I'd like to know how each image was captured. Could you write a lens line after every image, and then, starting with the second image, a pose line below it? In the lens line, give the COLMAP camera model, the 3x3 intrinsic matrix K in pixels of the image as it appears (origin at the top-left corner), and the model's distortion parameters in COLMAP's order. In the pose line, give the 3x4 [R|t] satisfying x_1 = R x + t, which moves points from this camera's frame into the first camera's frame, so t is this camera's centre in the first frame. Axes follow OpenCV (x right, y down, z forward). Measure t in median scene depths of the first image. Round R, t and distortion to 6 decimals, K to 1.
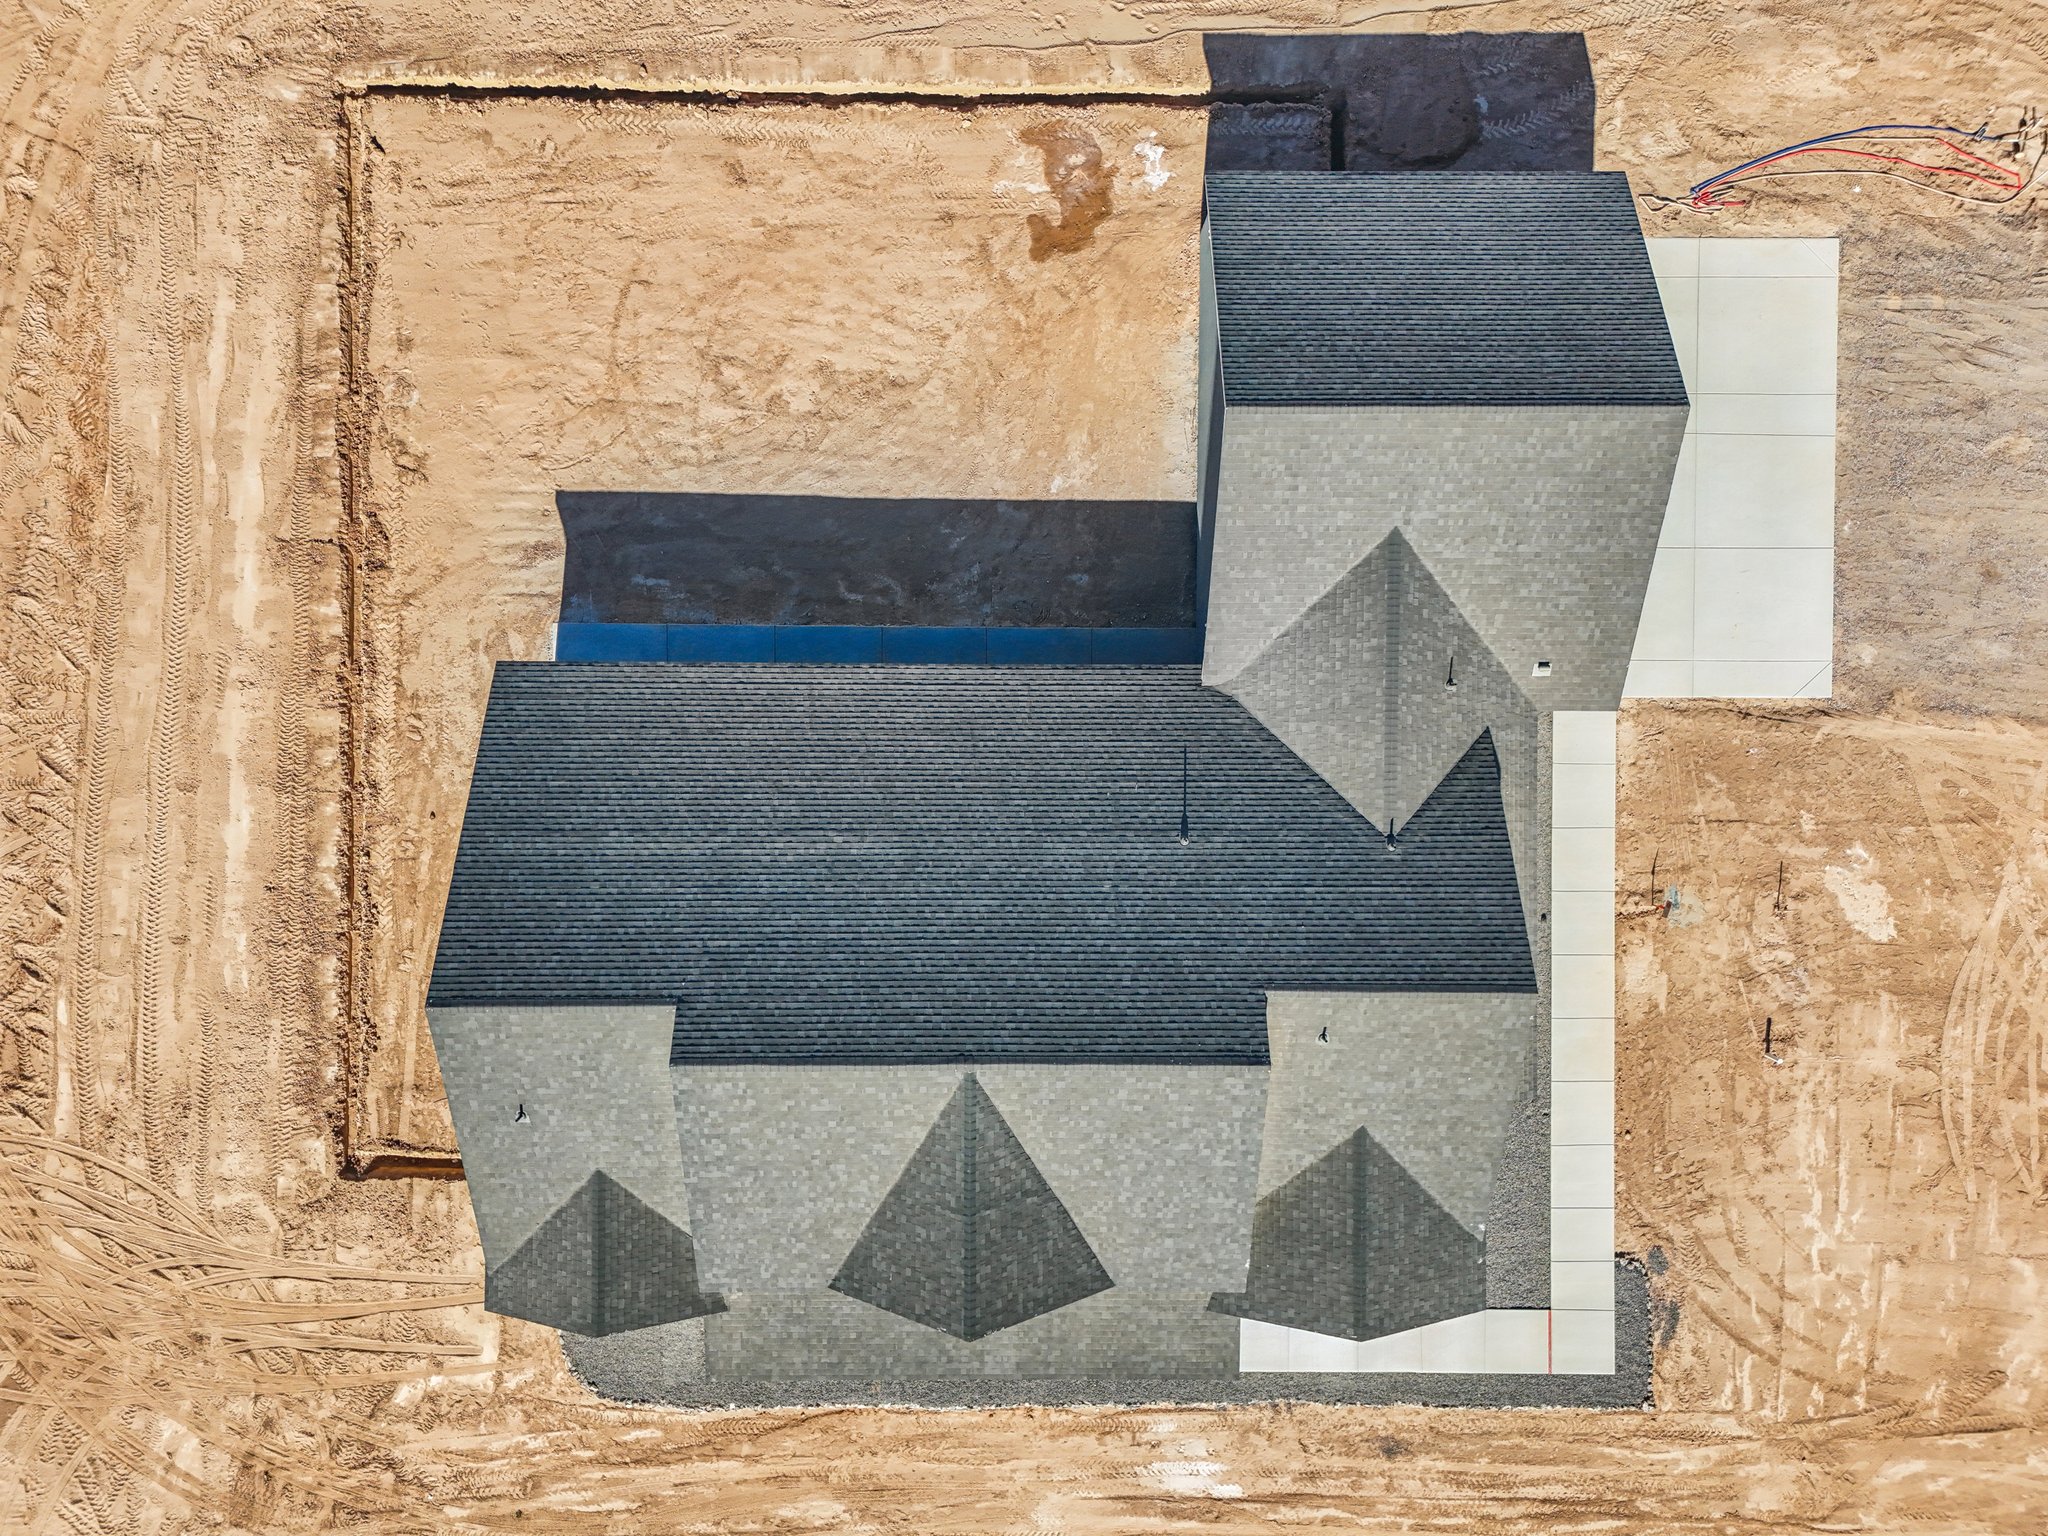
lens RADIAL K [[1508.9, 0, 1031.9], [0, 1508.9, 774.2], [0, 0, 1]] dist [0.047436, -0.043045]
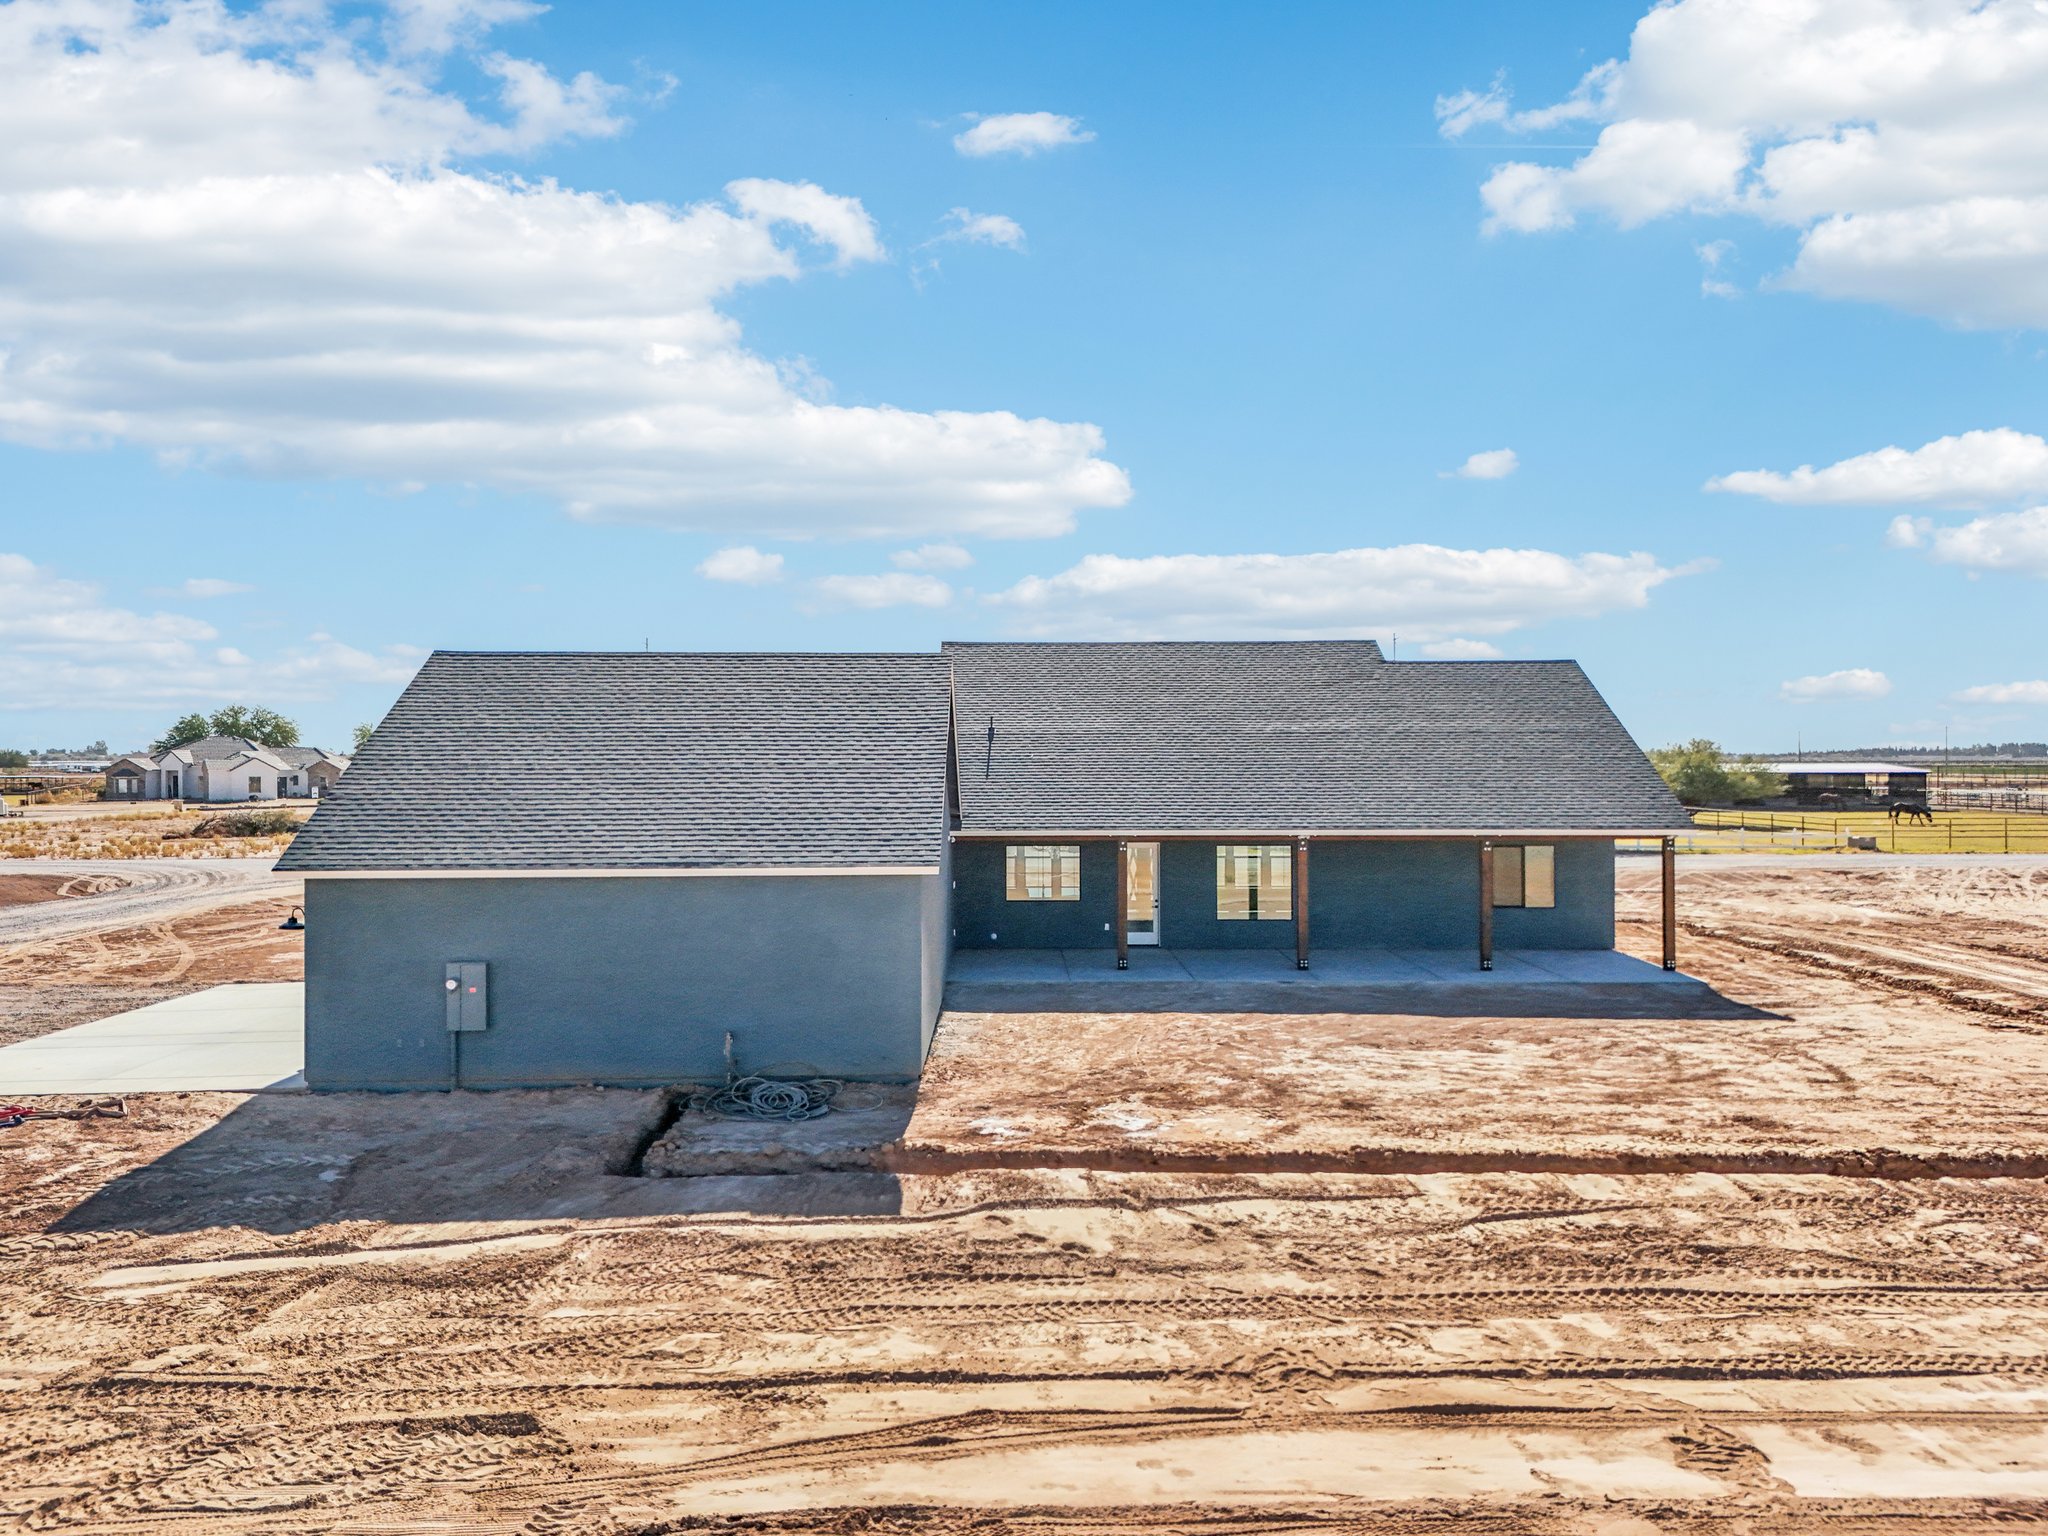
lens RADIAL K [[1508.9, 0, 1029.0], [0, 1508.9, 767.9], [0, 0, 1]] dist [0.047436, -0.043045]
pose [[-0.999365, -0.012051, -0.033523, 0.089032], [-0.033446, -0.006584, 0.999419, -0.937133], [-0.012265, 0.999906, 0.006176, 0.863801]]
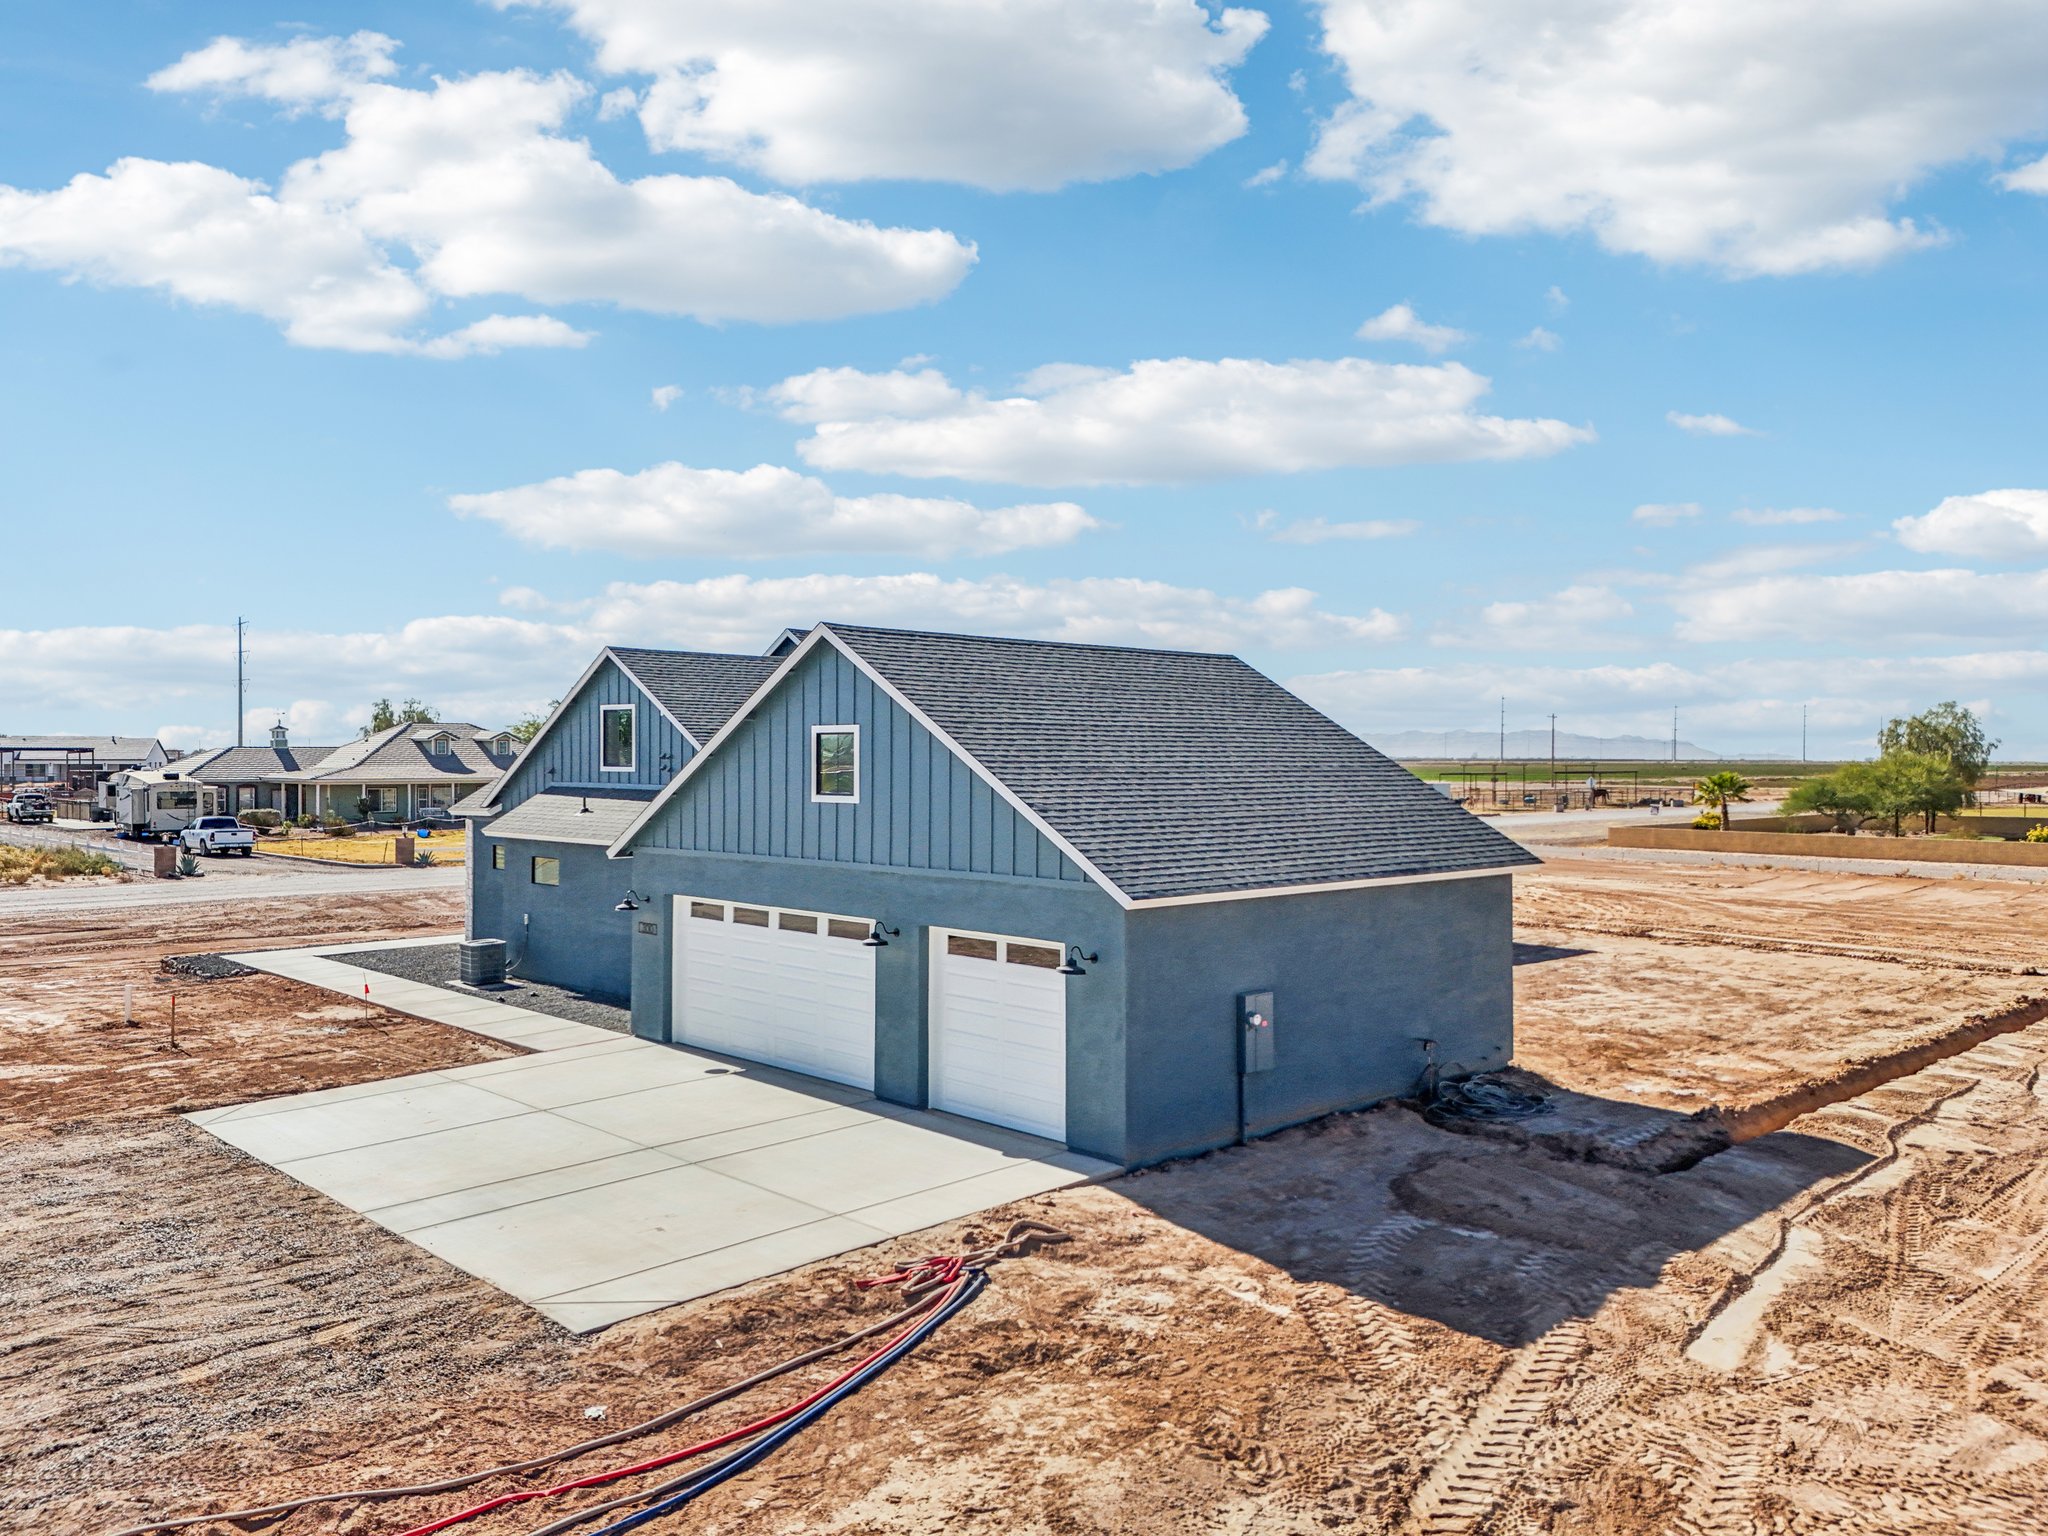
lens RADIAL K [[1508.9, 0, 1020.6], [0, 1508.9, 766.0], [0, 0, 1]] dist [0.047436, -0.043045]
pose [[-0.722756, -0.011347, -0.691010, 0.692094], [-0.690947, -0.009404, 0.722844, -0.664133], [-0.014701, 0.999891, -0.001043, 0.869028]]
